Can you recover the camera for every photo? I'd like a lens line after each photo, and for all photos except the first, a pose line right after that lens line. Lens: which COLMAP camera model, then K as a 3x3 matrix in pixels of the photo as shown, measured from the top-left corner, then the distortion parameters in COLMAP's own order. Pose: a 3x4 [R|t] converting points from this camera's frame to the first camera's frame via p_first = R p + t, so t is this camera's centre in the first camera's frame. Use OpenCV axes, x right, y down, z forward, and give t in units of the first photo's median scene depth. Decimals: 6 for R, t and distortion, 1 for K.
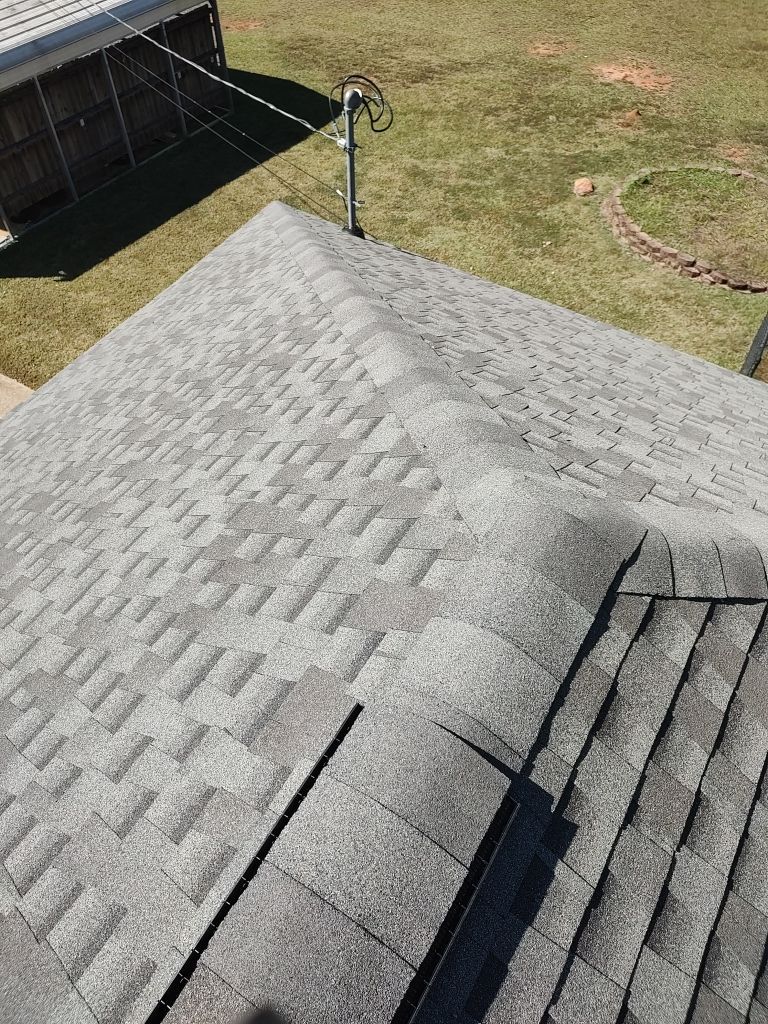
lens RADIAL K [[733.6, 0, 381.3], [0, 733.6, 513.8], [0, 0, 1]] dist [0.024716, -0.026537]
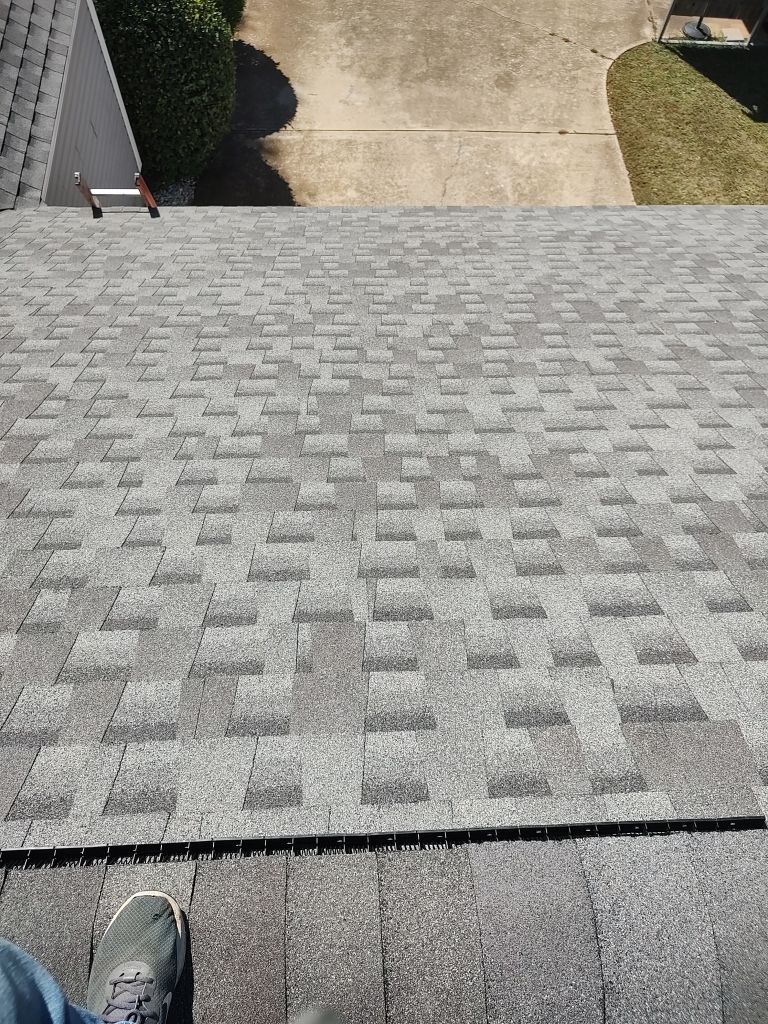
lens RADIAL K [[733.6, 0, 381.3], [0, 733.6, 513.8], [0, 0, 1]] dist [0.024716, -0.026537]
pose [[0.566449, 0.764382, -0.307986, -0.171442], [-0.689308, 0.644292, 0.331274, 0.034762], [0.451653, 0.024647, 0.891853, 0.027284]]
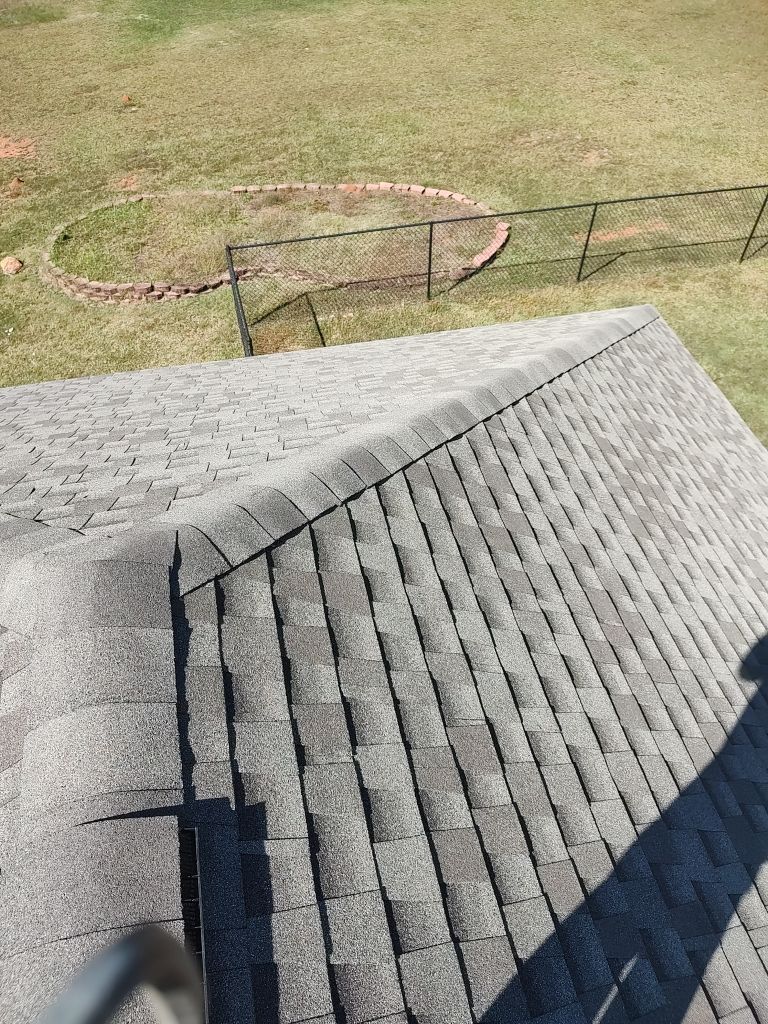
lens RADIAL K [[733.6, 0, 381.3], [0, 733.6, 513.8], [0, 0, 1]] dist [0.024716, -0.026537]
pose [[0.713551, -0.538573, 0.448090, 0.082119], [0.561341, 0.822192, 0.094322, 0.048955], [-0.419215, 0.184228, 0.888999, -0.044434]]
